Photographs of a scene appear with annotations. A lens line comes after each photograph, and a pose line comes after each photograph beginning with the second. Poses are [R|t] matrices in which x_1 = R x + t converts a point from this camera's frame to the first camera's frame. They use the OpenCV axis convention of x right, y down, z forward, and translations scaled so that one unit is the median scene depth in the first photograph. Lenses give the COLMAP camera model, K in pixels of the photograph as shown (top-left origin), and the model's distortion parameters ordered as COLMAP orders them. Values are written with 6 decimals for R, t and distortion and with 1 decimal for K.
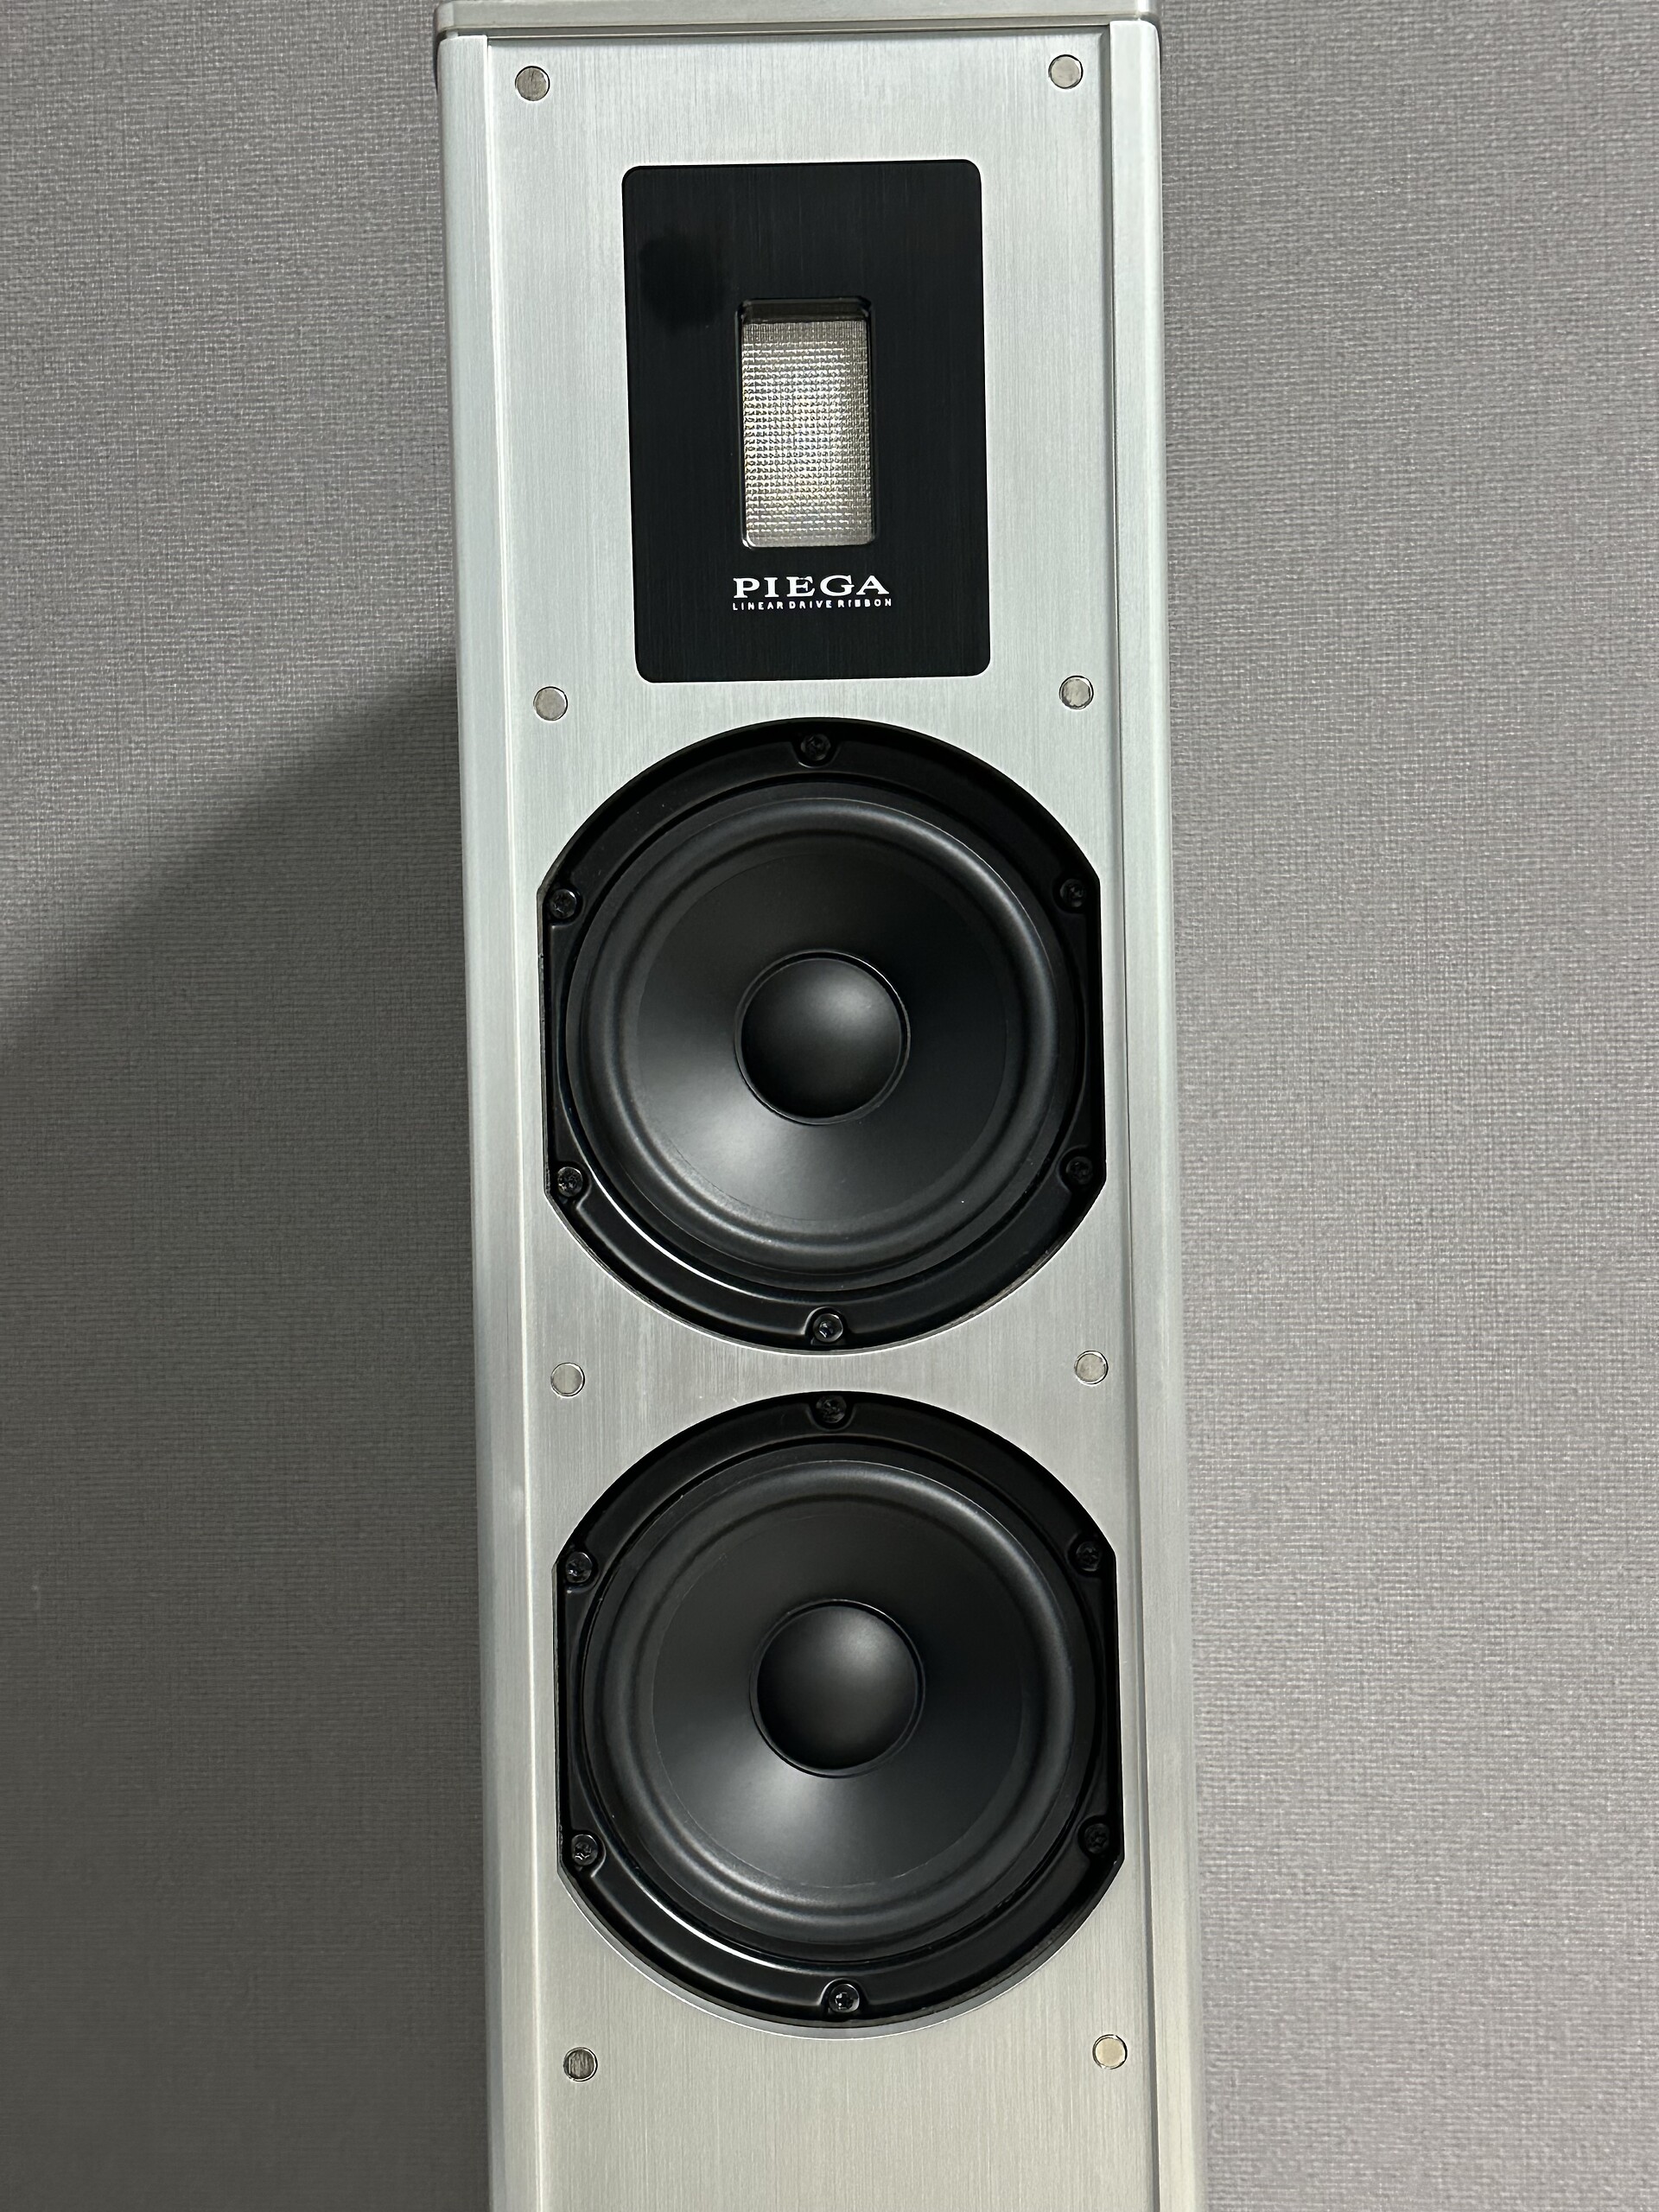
lens RADIAL K [[2791.5, 0, 875.7], [0, 2791.5, 1115.1], [0, 0, 1]] dist [0.152715, 0.000000]
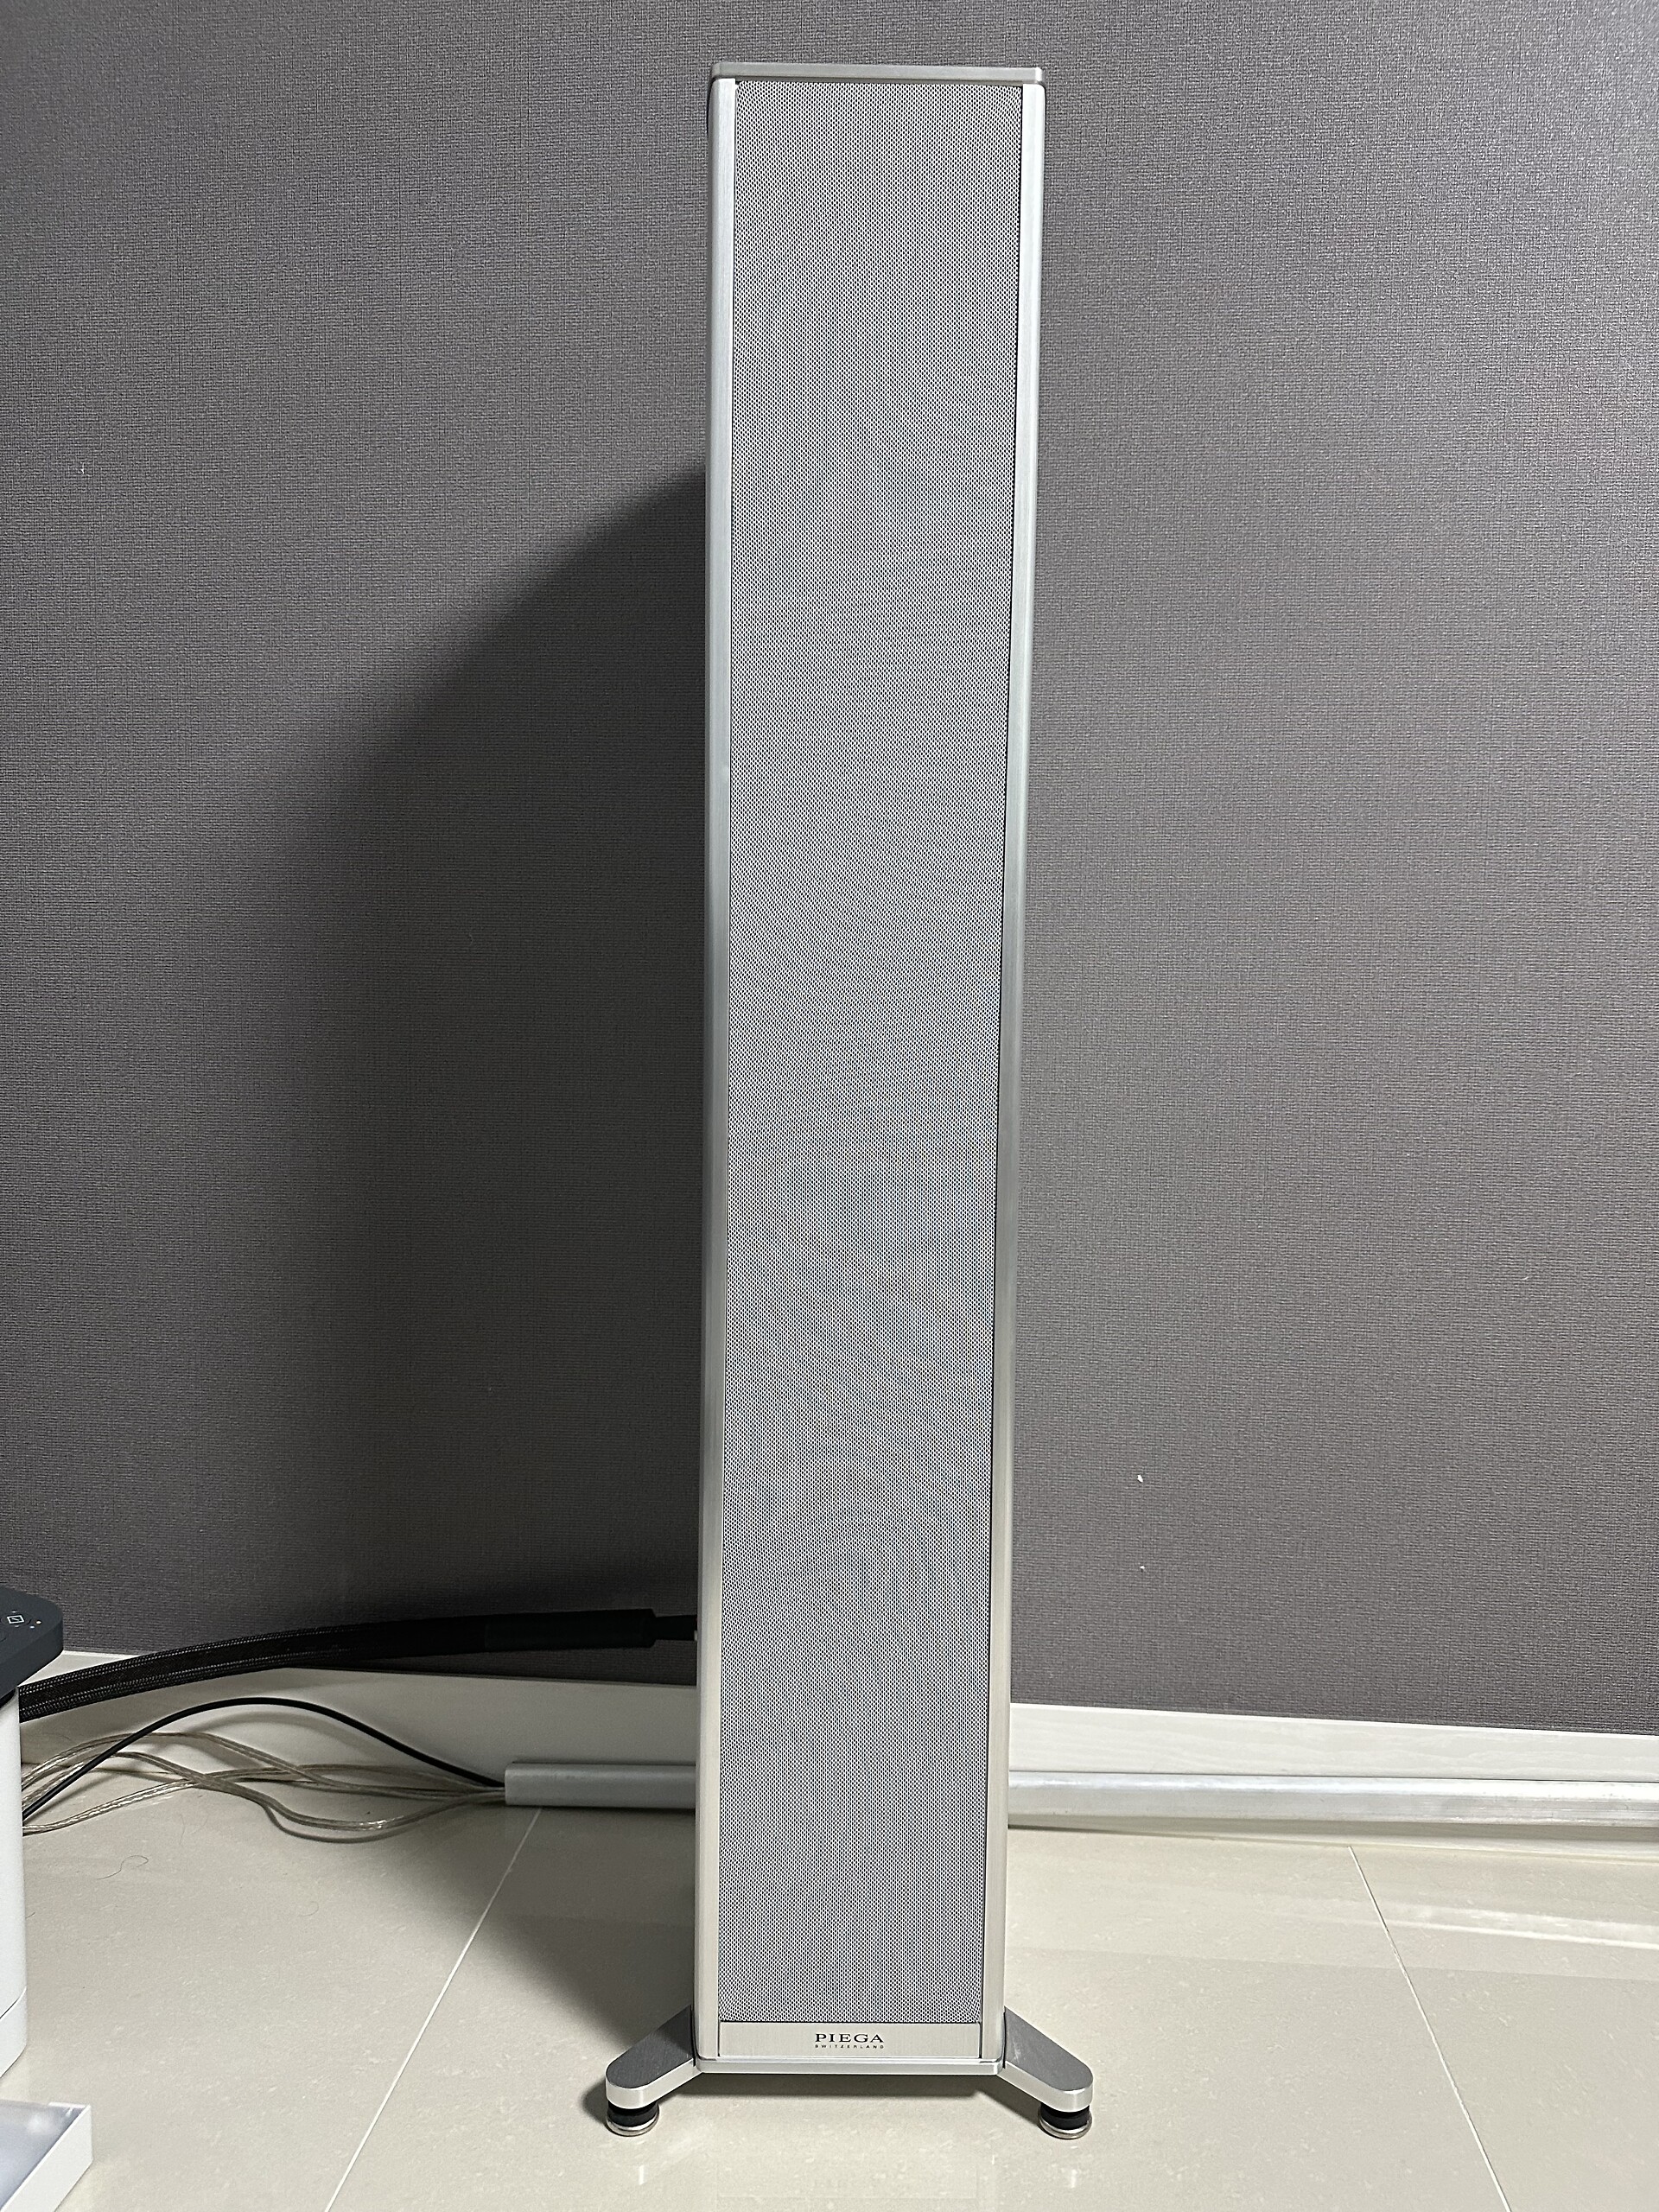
lens RADIAL K [[1545.6, 0, 847.0], [0, 1545.6, 1147.4], [0, 0, 1]] dist [0.002994, -0.006226]
pose [[0.999332, 0.035905, 0.006845, -0.029628], [-0.036380, 0.995182, 0.091050, 0.310229], [-0.003543, -0.091239, 0.995823, -0.231693]]
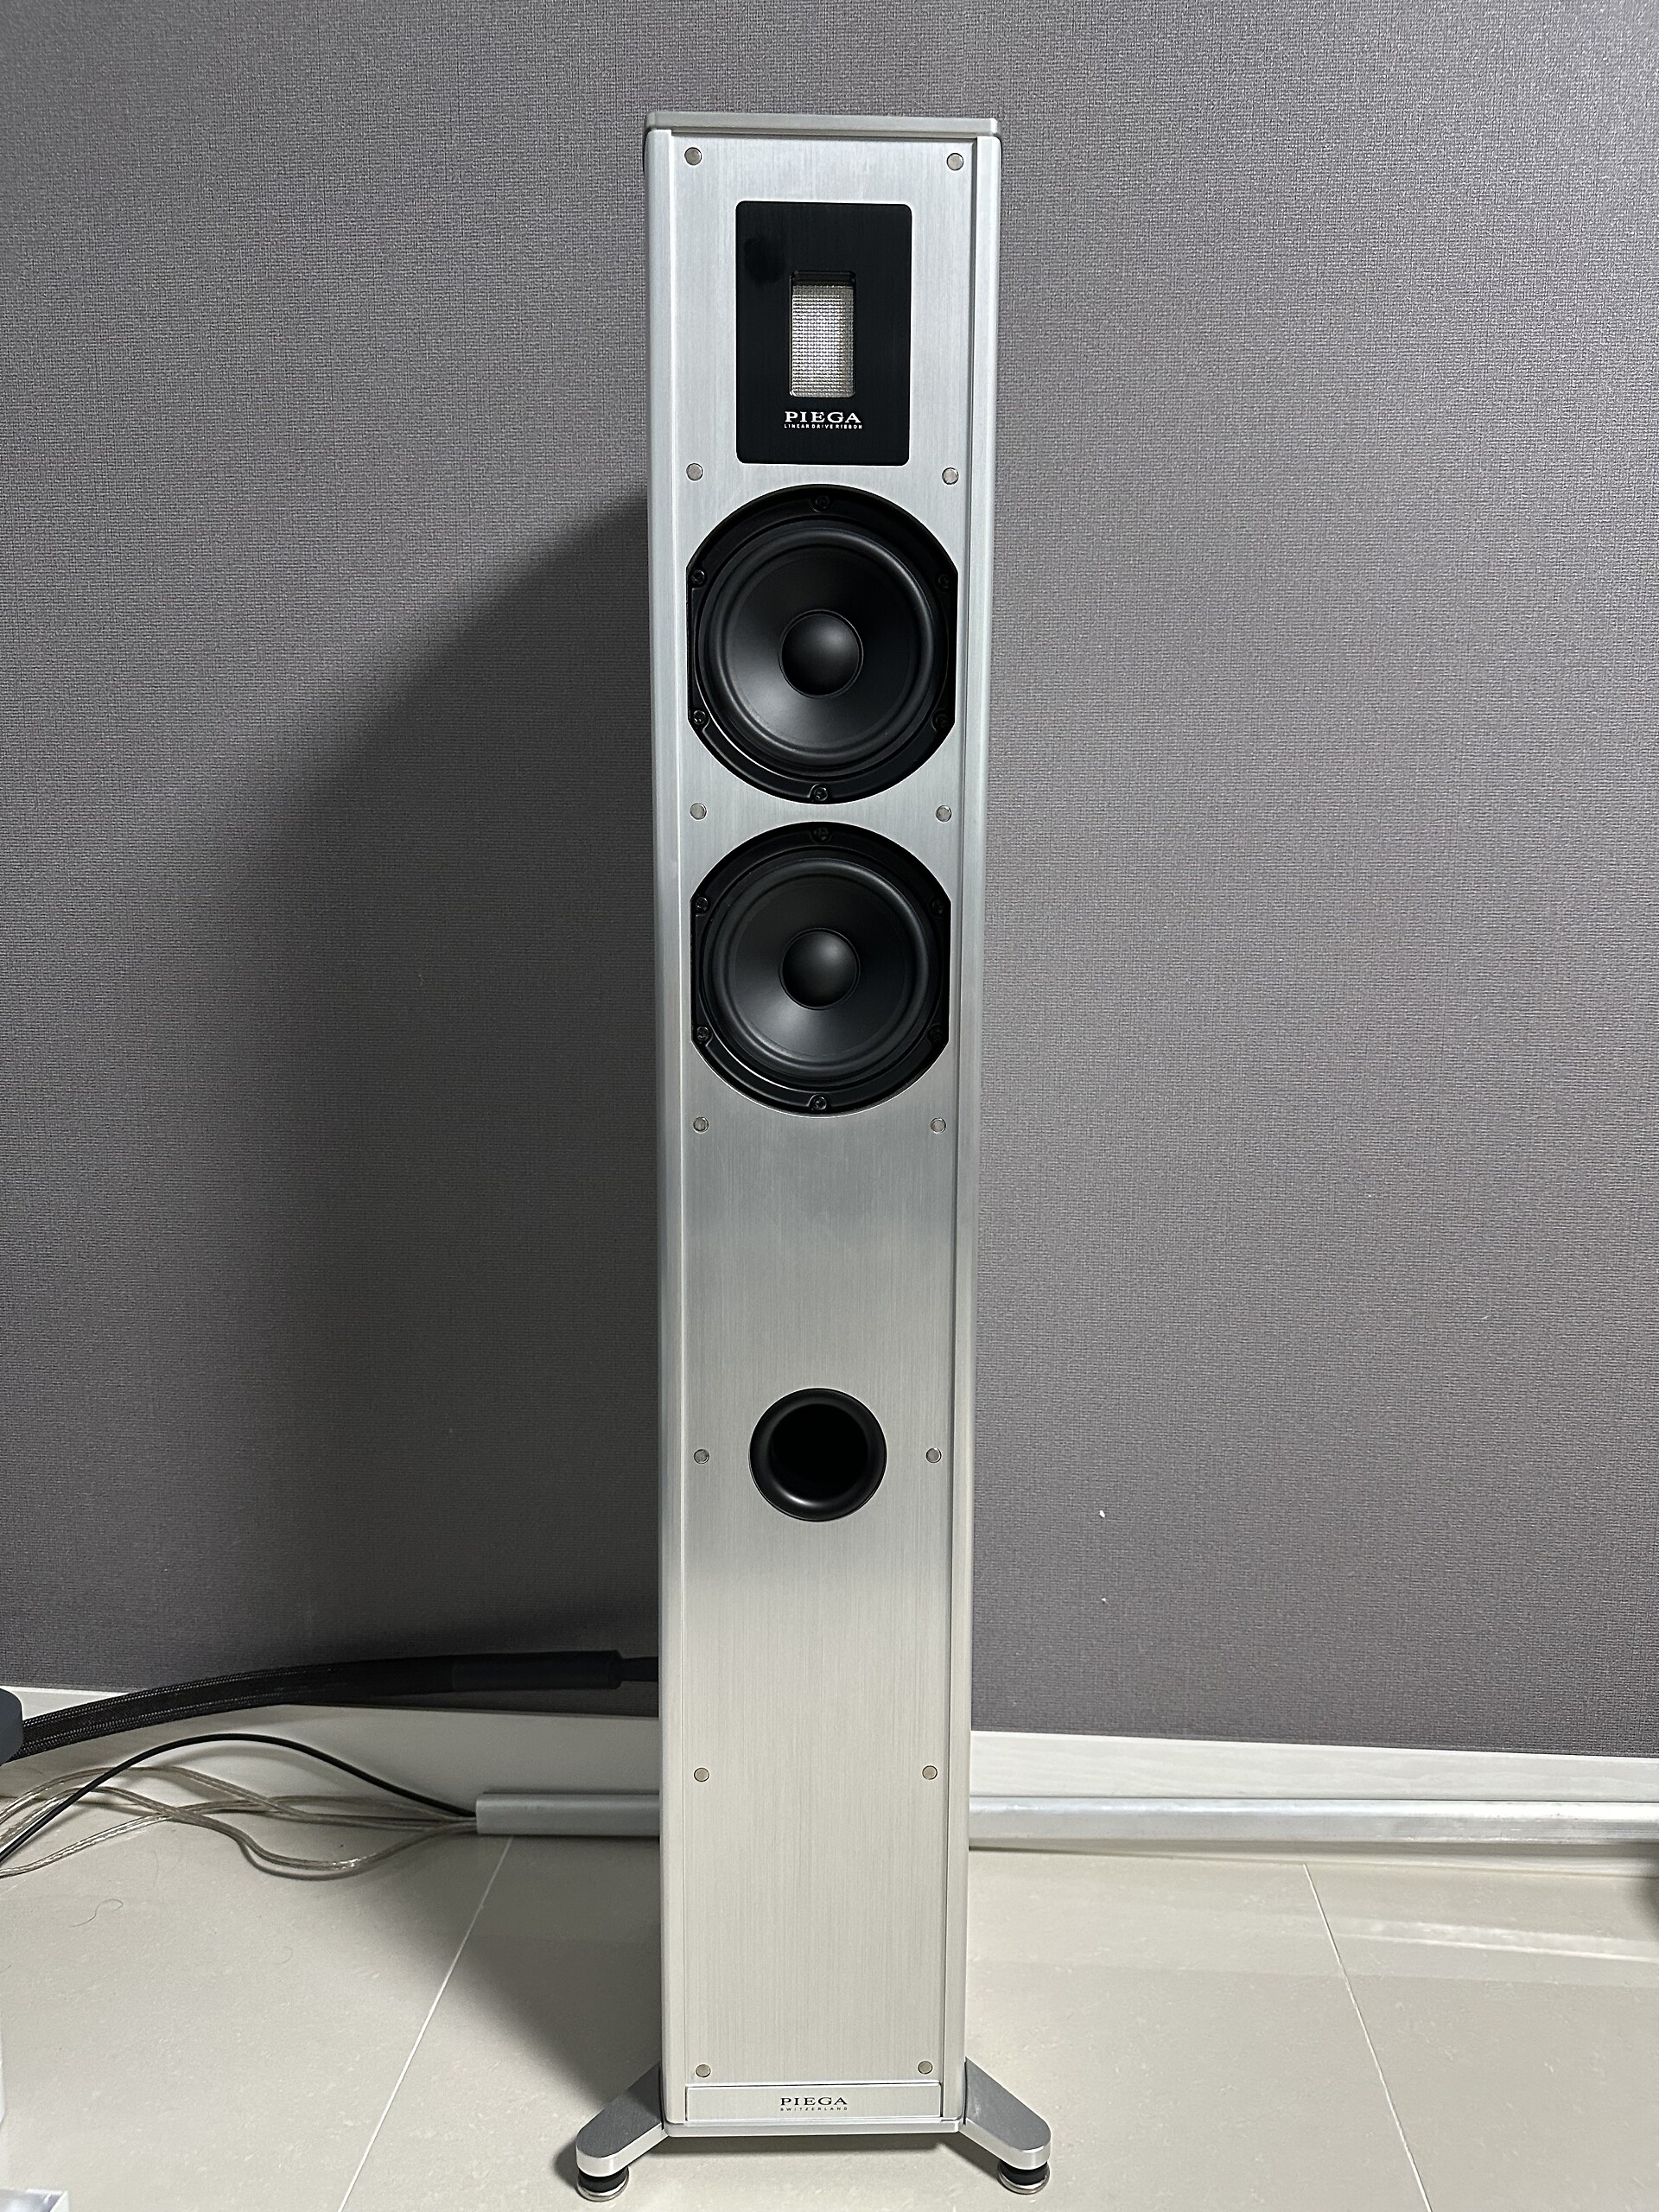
lens RADIAL K [[1545.6, 0, 849.1], [0, 1545.6, 1147.1], [0, 0, 1]] dist [0.002994, -0.006226]
pose [[0.999276, 0.026824, 0.026986, -0.019638], [-0.030686, 0.987482, 0.154717, 0.158809], [-0.022498, -0.155433, 0.987590, -0.195245]]
